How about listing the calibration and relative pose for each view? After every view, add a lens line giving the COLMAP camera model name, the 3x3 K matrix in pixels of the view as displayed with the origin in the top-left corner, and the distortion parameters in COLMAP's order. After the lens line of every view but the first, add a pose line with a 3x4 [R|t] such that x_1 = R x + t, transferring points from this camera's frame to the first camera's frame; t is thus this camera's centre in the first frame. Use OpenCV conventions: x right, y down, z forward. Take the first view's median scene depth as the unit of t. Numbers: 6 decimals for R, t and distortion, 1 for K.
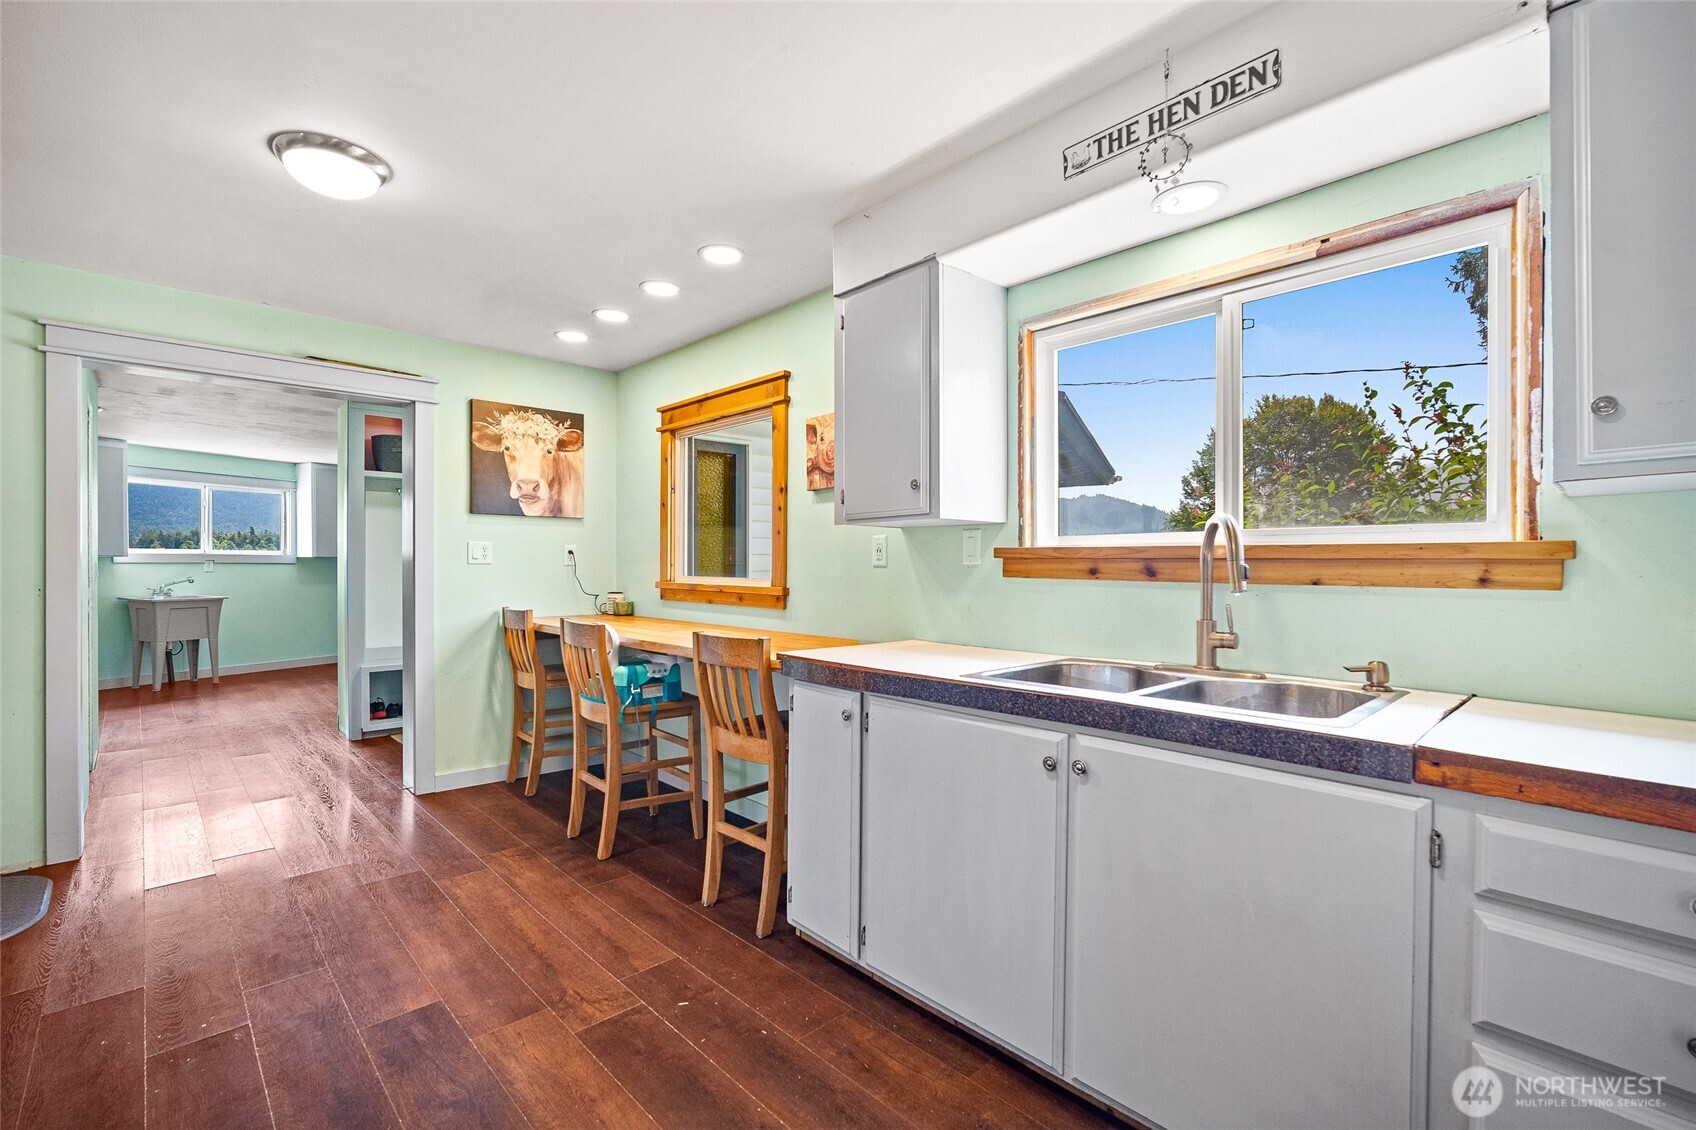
lens RADIAL K [[742.2, 0, 853.8], [0, 742.2, 570.4], [0, 0, 1]] dist [-0.012588, 0.004427]
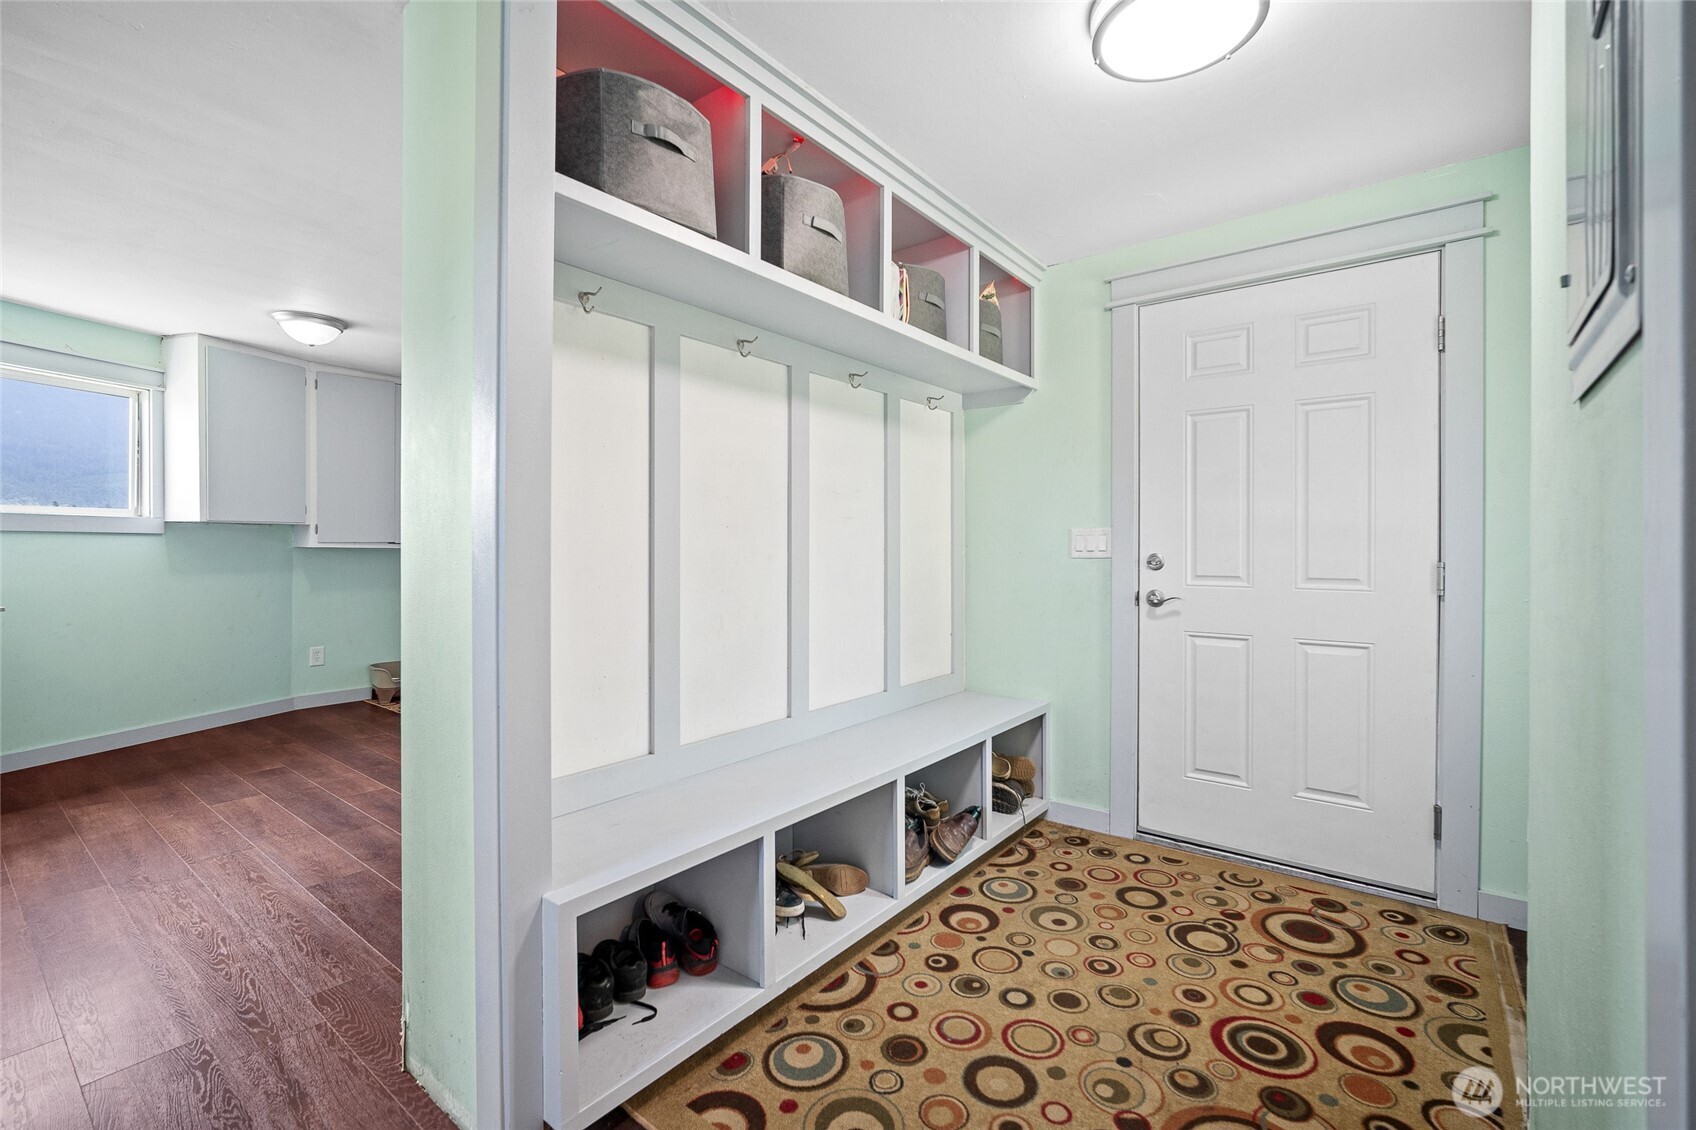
lens RADIAL K [[742.2, 0, 847.4], [0, 742.2, 550.4], [0, 0, 1]] dist [-0.012588, 0.004427]
pose [[0.990476, -0.000312, 0.137684, -0.955237], [0.000403, 1.000000, -0.000632, 0.006009], [-0.137683, 0.000682, 0.990476, 1.152767]]
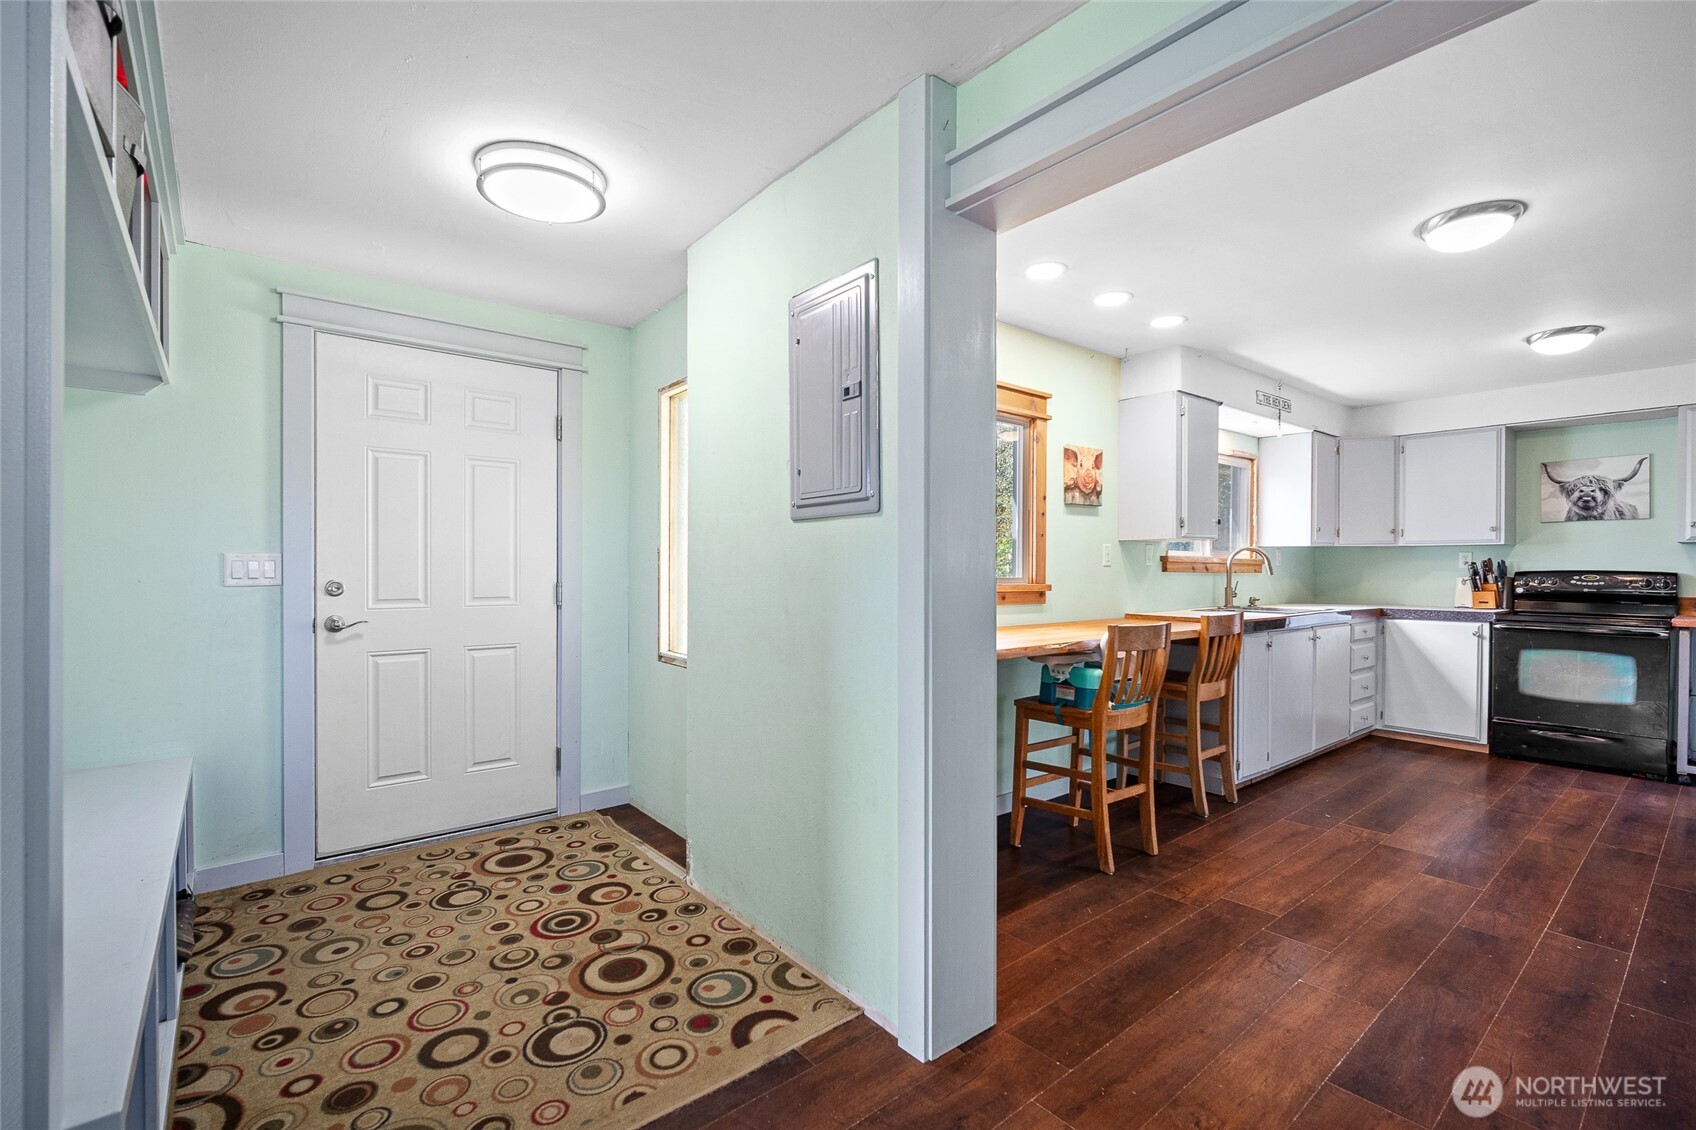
lens RADIAL K [[742.2, 0, 856.3], [0, 742.2, 574.5], [0, 0, 1]] dist [-0.012588, 0.004427]
pose [[0.075360, -0.012809, 0.997074, -1.327784], [0.002211, 0.999917, 0.012678, -0.007723], [-0.997154, 0.001249, 0.075382, 1.280703]]
